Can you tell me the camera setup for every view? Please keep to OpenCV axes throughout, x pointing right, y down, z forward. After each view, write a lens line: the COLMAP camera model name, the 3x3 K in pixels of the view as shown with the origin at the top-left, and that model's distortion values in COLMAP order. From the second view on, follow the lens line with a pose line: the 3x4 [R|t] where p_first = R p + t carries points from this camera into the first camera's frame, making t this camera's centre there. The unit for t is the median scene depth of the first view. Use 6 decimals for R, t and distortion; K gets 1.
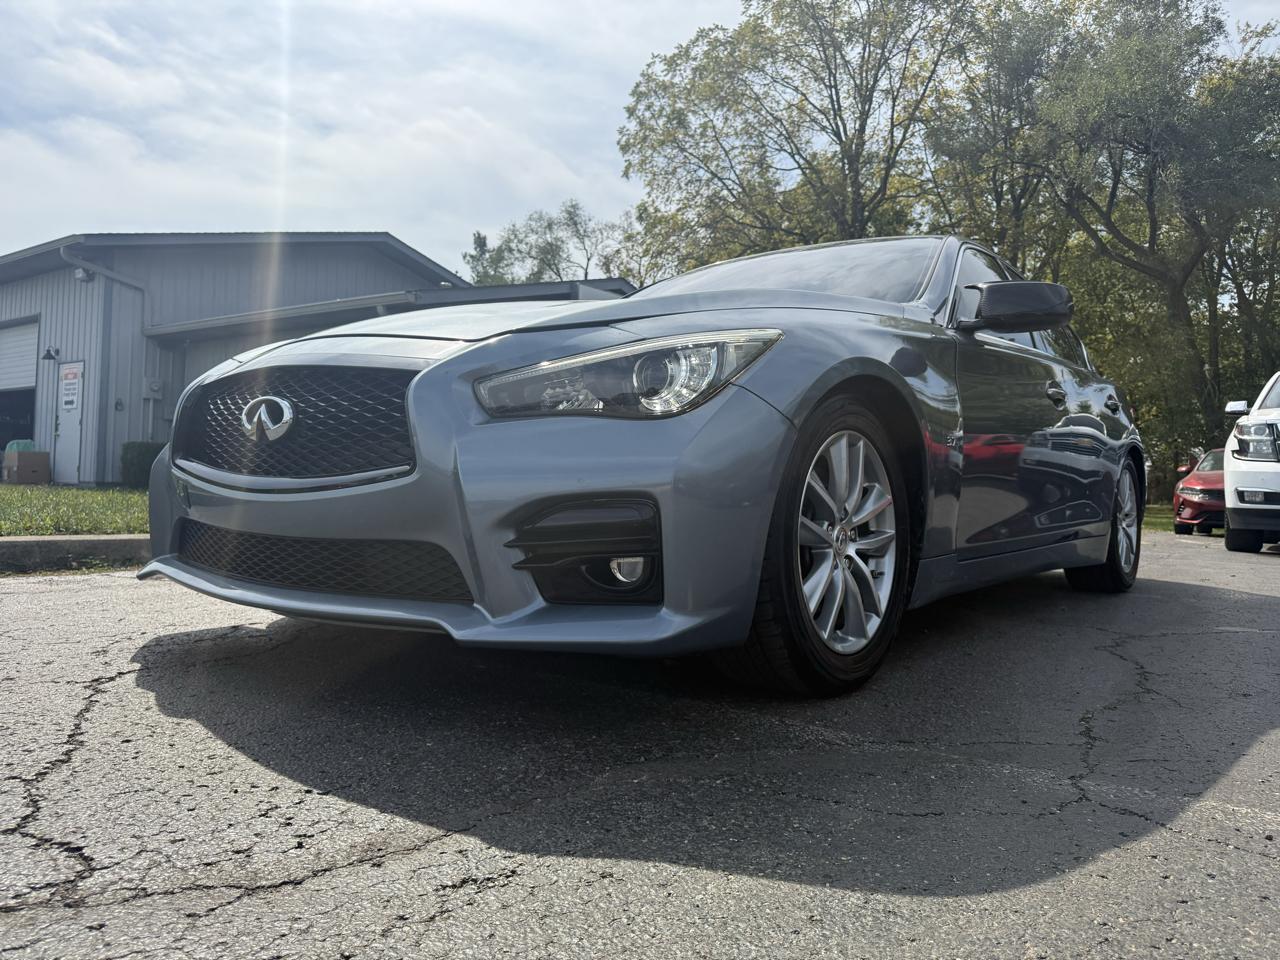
lens RADIAL K [[917.2, 0, 643.4], [0, 917.2, 478.7], [0, 0, 1]] dist [0.012451, -0.018359]
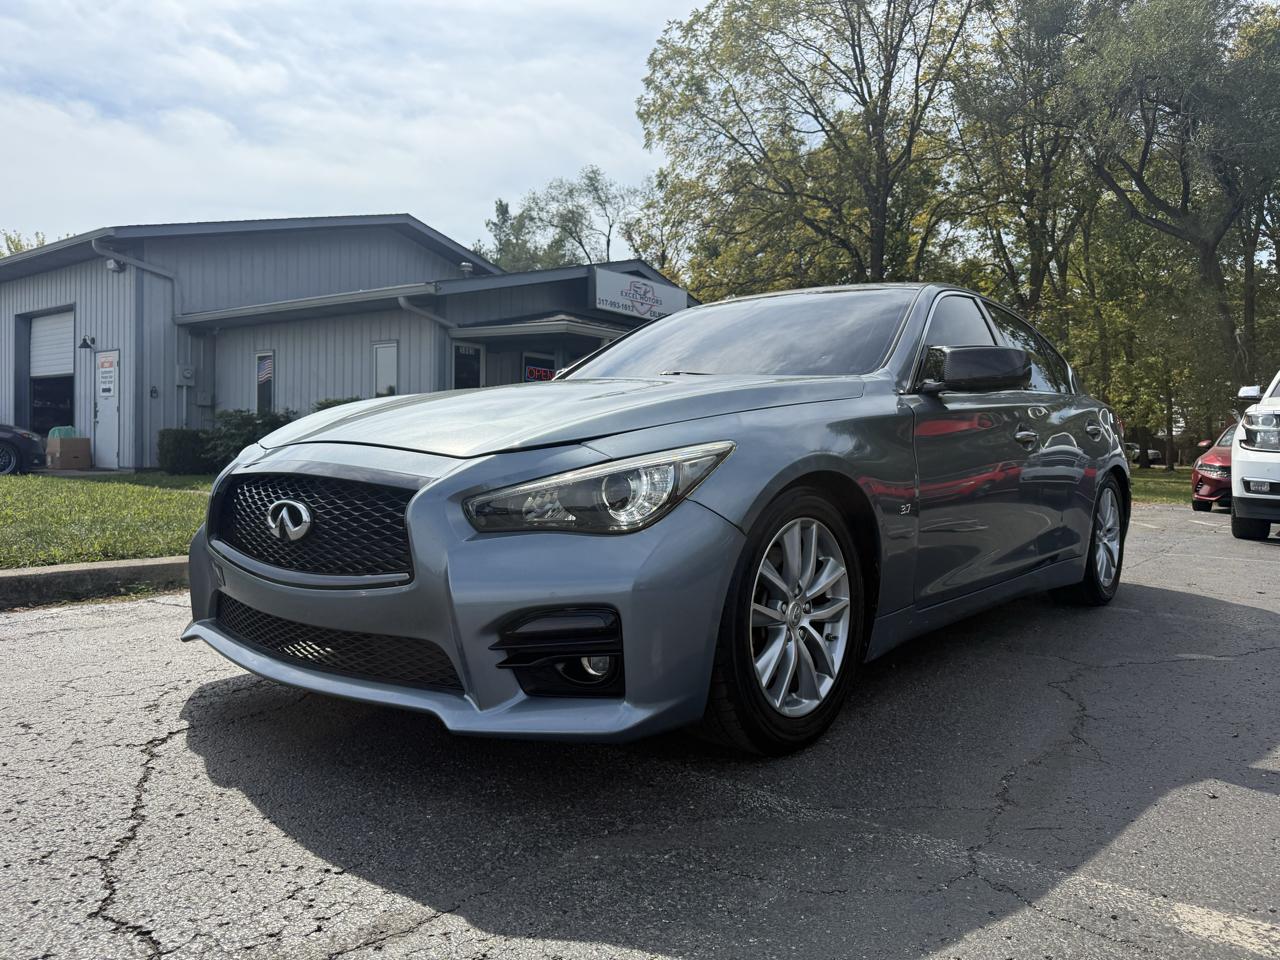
lens RADIAL K [[917.2, 0, 639.5], [0, 917.2, 486.8], [0, 0, 1]] dist [0.012451, -0.018359]
pose [[0.999352, -0.009718, -0.034654, 0.075105], [0.011485, 0.998624, 0.051174, -0.172228], [0.034109, -0.051539, 0.998088, -0.139653]]
